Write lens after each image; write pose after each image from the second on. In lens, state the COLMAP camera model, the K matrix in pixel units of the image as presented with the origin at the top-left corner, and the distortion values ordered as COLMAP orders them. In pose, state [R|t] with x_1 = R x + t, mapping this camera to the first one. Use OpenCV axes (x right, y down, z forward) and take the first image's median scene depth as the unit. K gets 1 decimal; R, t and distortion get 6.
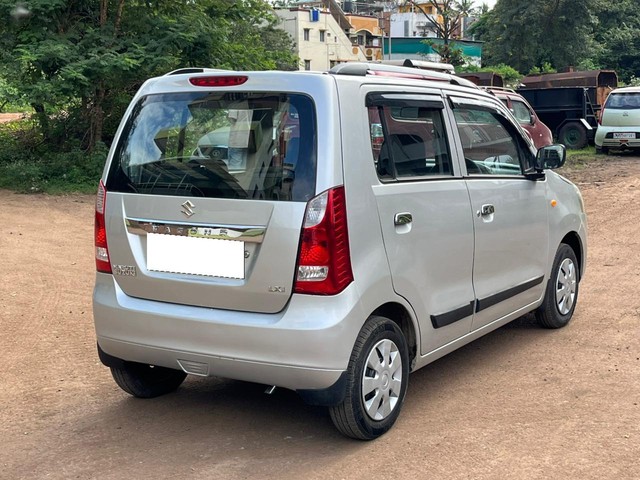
lens RADIAL K [[1229.2, 0, 332.6], [0, 1229.2, 239.2], [0, 0, 1]] dist [0.037538, 0.086301]
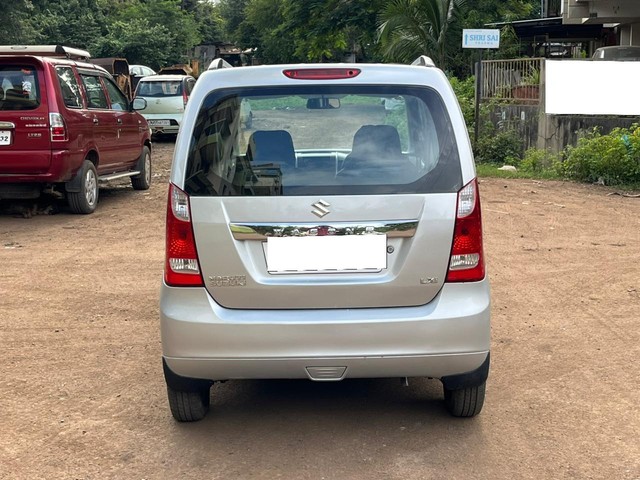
lens RADIAL K [[1229.2, 0, 332.6], [0, 1229.2, 239.2], [0, 0, 1]] dist [0.037538, 0.086301]
pose [[0.759565, -0.079053, 0.645609, -0.720662], [0.070629, 0.996742, 0.038953, -0.036615], [-0.646585, 0.016011, 0.762674, 0.266356]]
